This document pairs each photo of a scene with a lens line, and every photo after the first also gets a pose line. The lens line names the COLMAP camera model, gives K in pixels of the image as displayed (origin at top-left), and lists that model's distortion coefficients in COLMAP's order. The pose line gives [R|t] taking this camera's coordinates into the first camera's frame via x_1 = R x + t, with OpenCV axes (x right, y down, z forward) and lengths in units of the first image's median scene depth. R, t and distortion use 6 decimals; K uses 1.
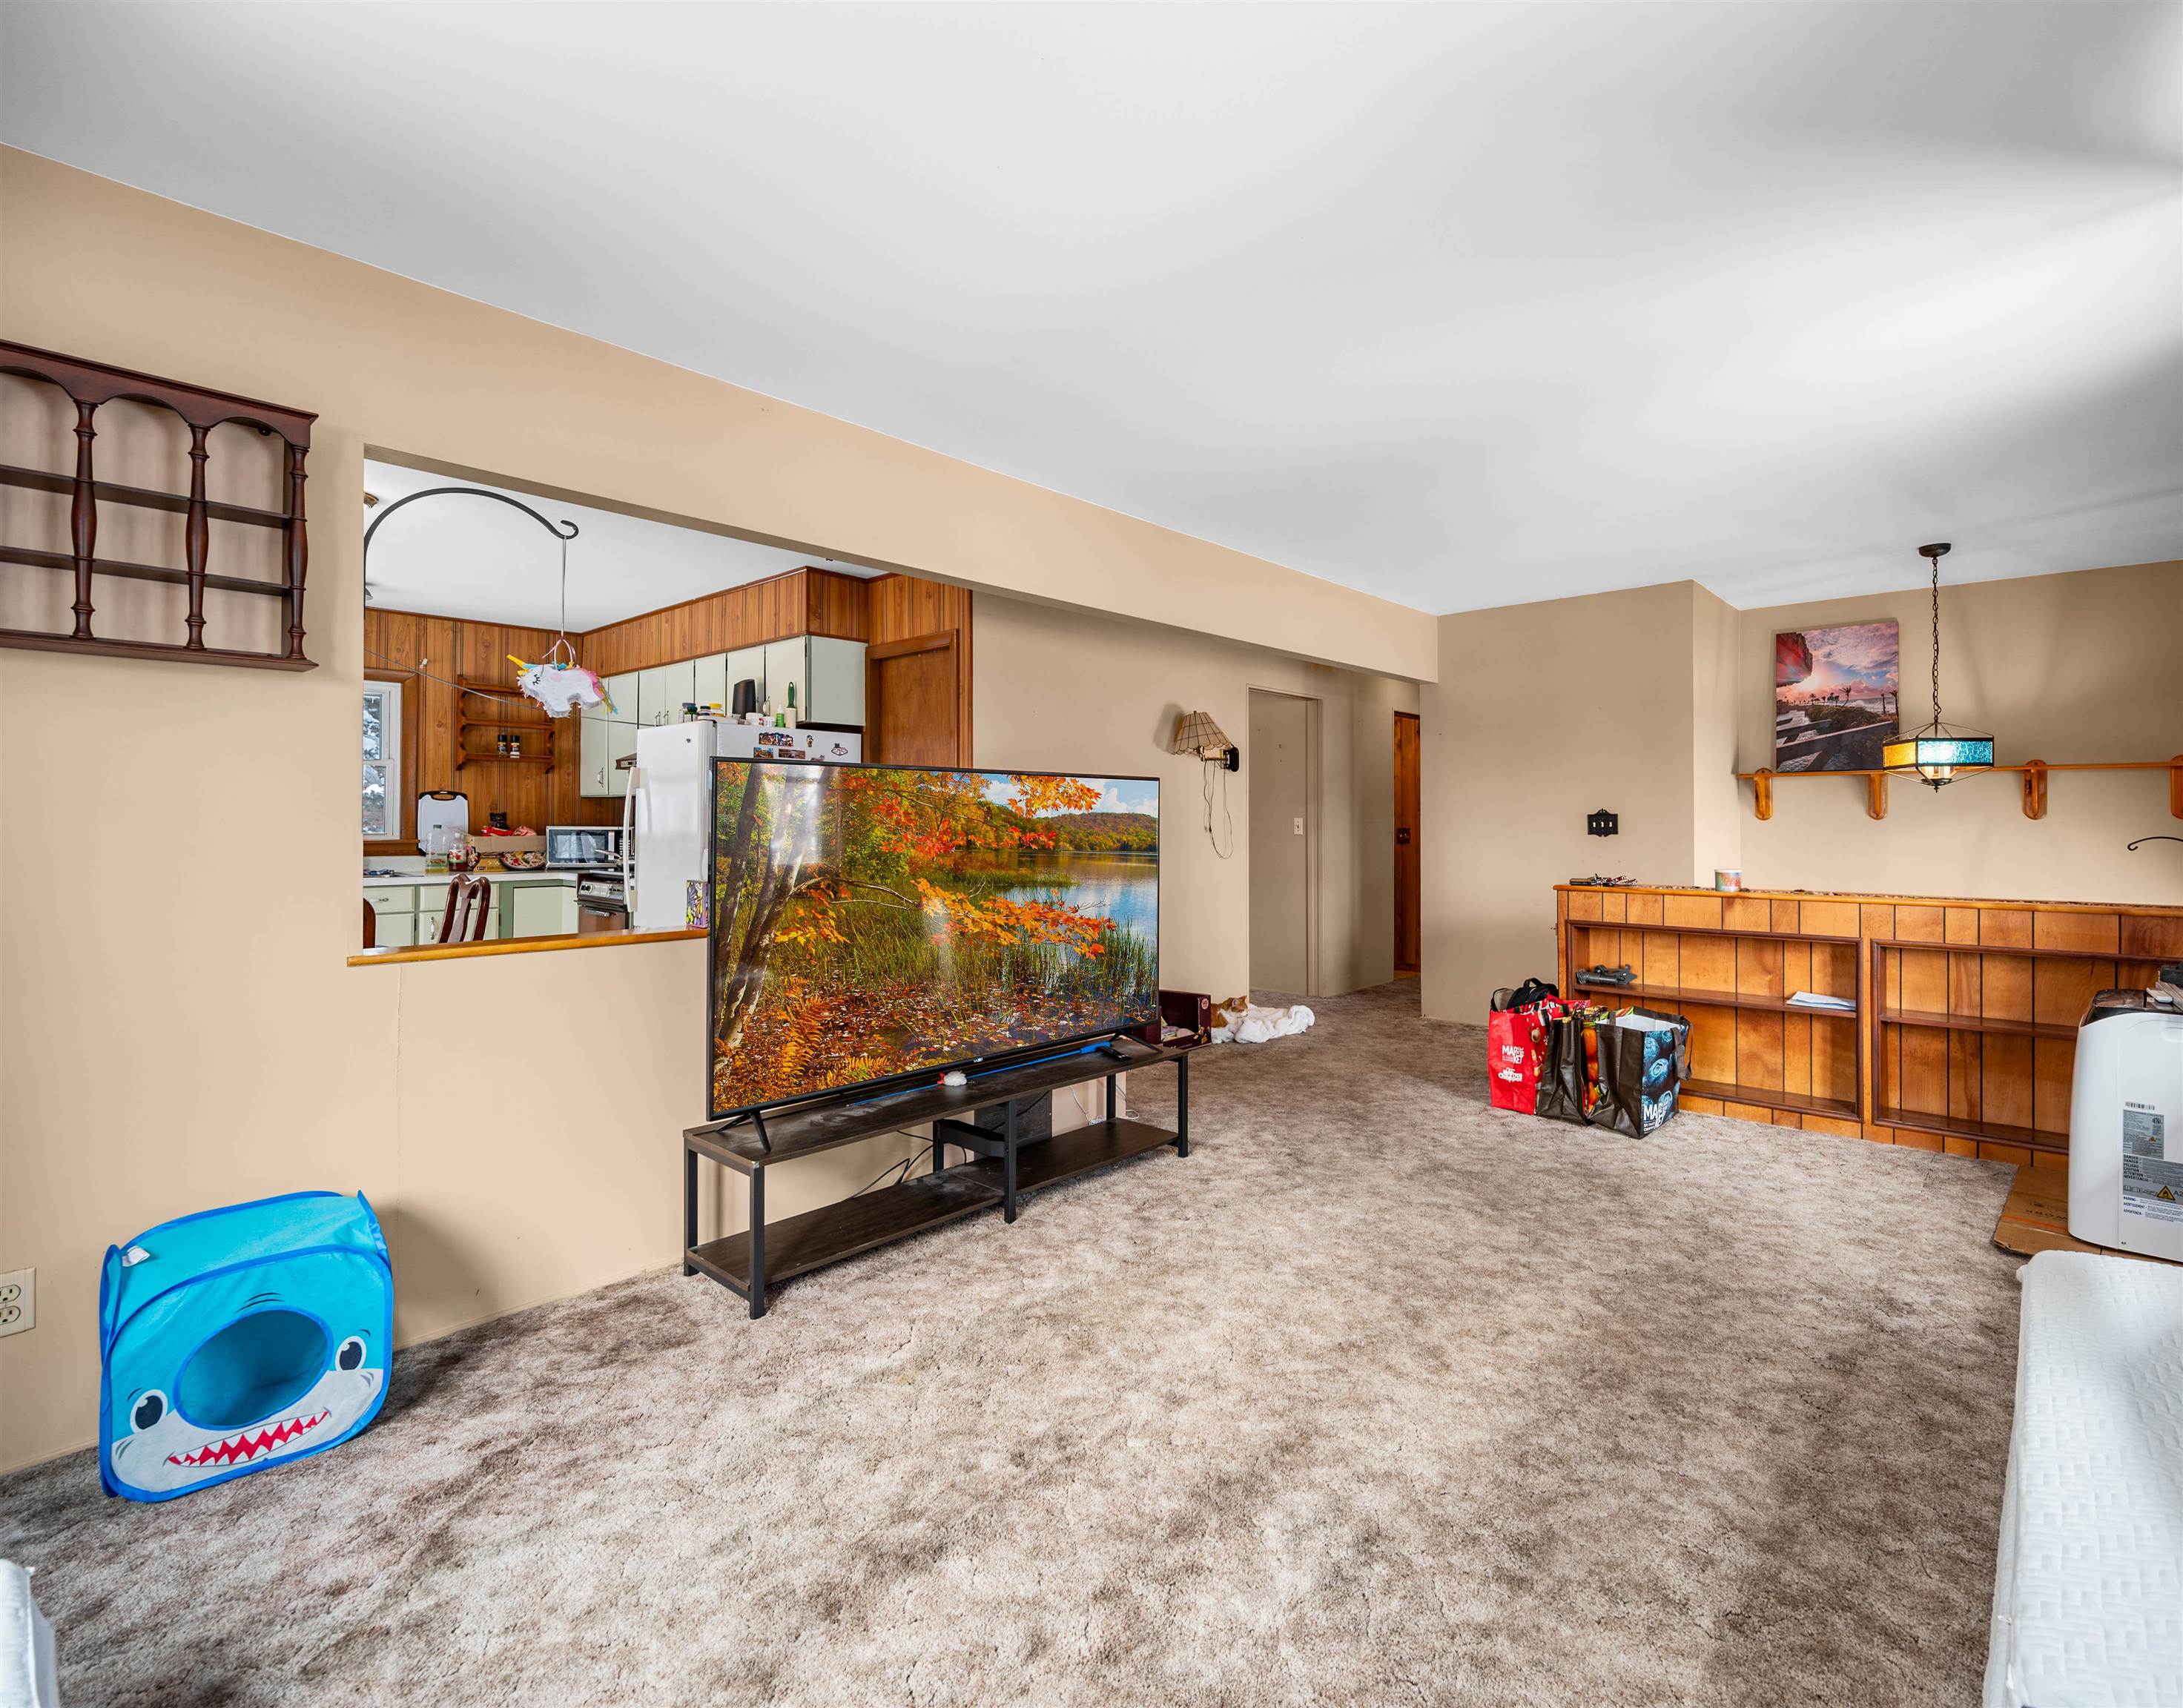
lens RADIAL K [[1062.6, 0, 1259.9], [0, 1062.6, 807.4], [0, 0, 1]] dist [0.016401, -0.000664]
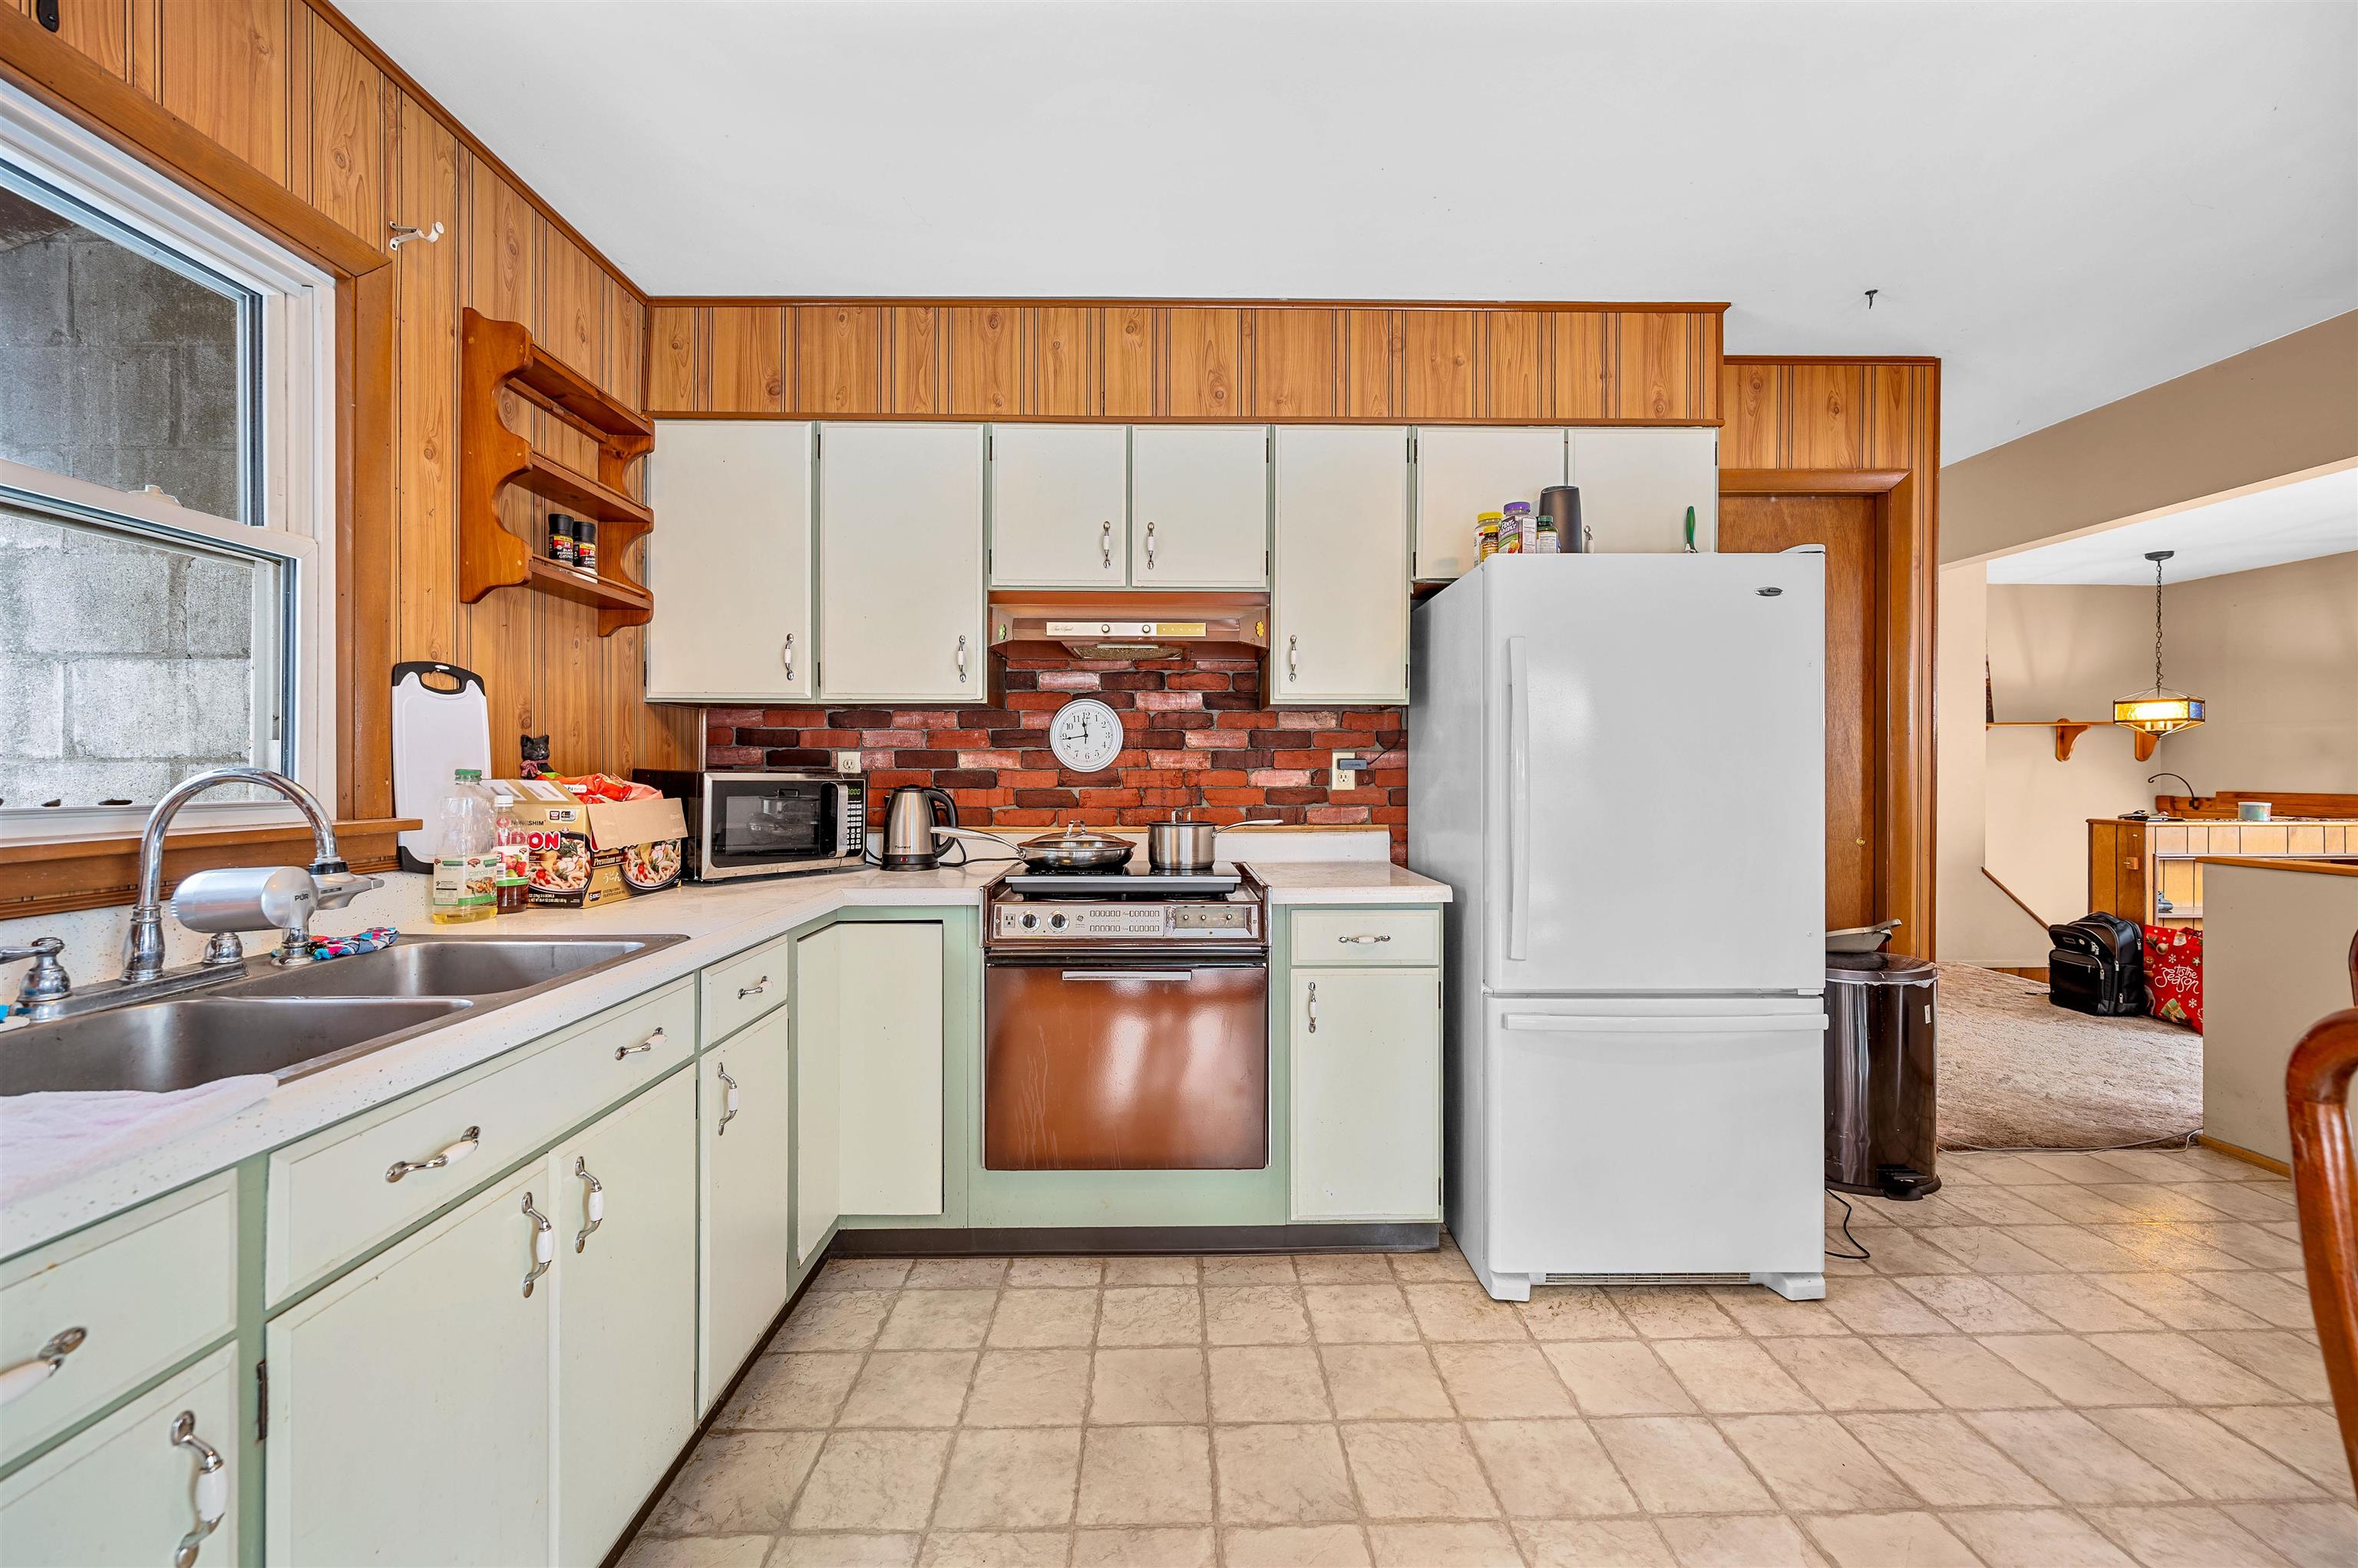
lens RADIAL K [[935.7, 0, 1173.9], [0, 935.7, 776.8], [0, 0, 1]] dist [-0.002264, 0.000907]
pose [[0.772777, -0.008343, 0.634623, -1.064804], [-0.004513, 0.999816, 0.018640, 0.016579], [-0.634661, -0.017268, 0.772597, 0.895437]]
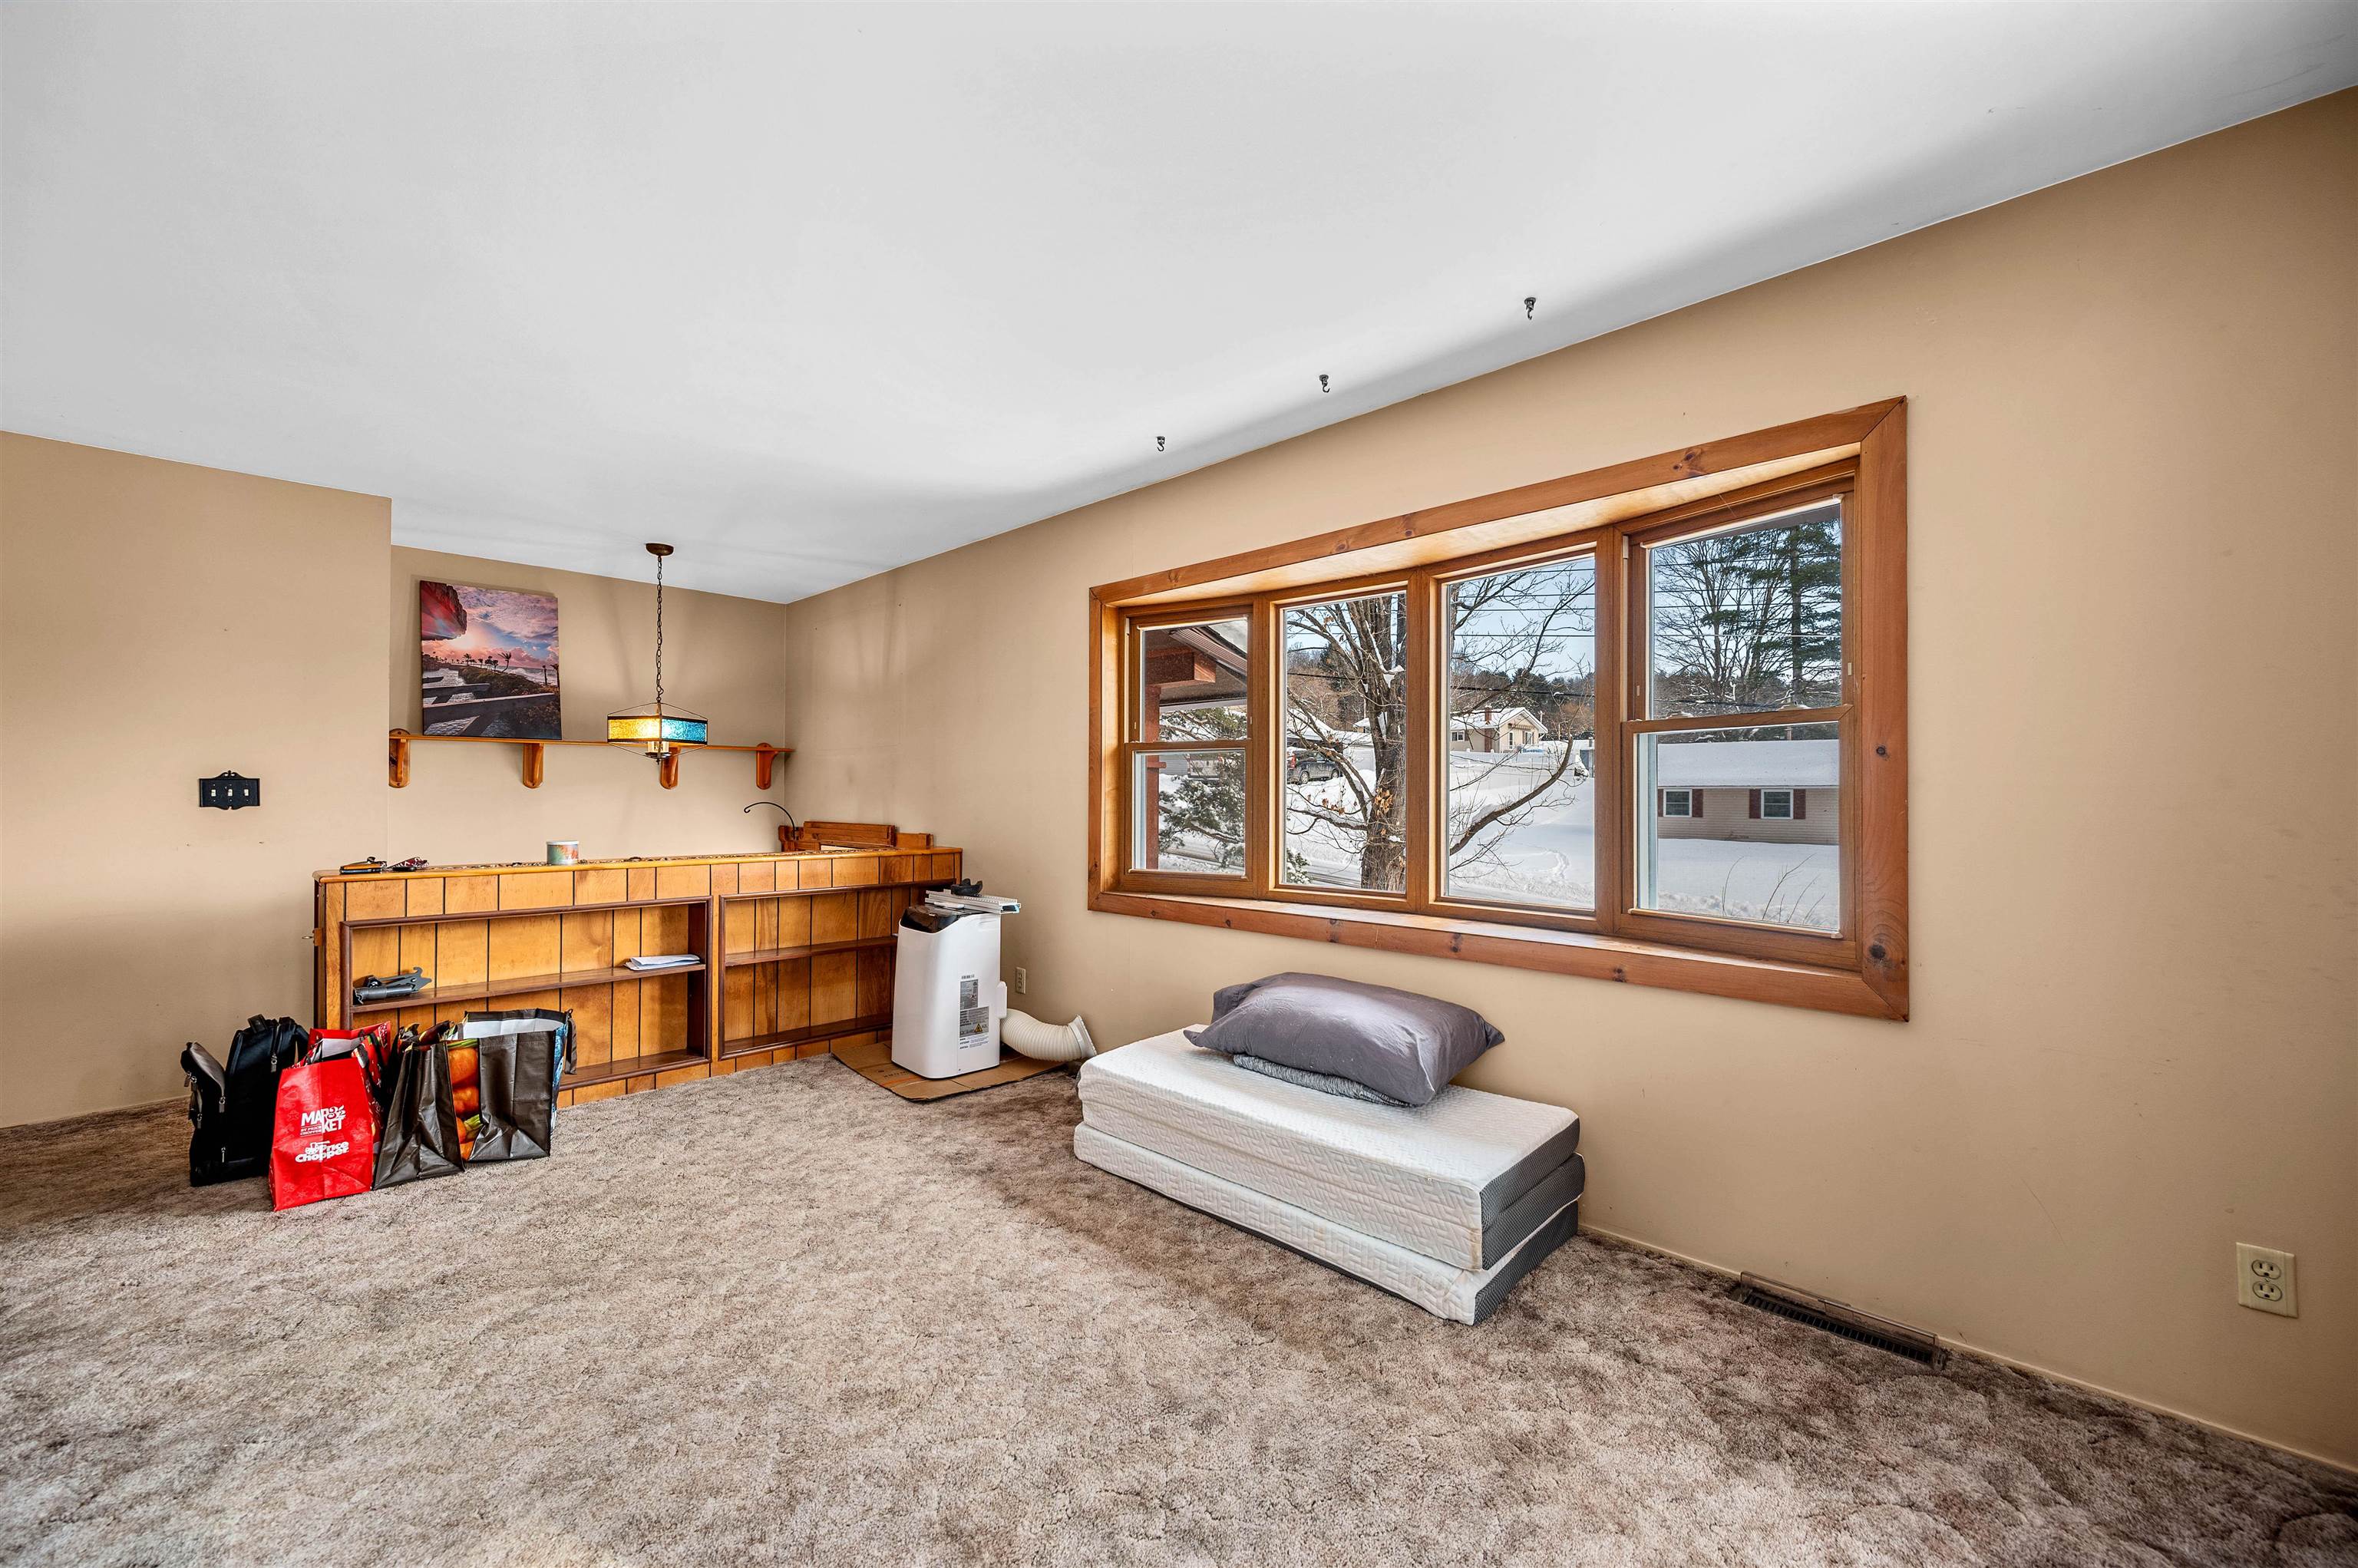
lens RADIAL K [[935.7, 0, 1208.6], [0, 935.7, 788.9], [0, 0, 1]] dist [-0.002264, 0.000907]
pose [[0.081112, 0.007501, 0.996677, -0.305921], [-0.016682, 0.999842, -0.006167, 0.007884], [-0.996565, -0.016126, 0.081224, 0.348917]]
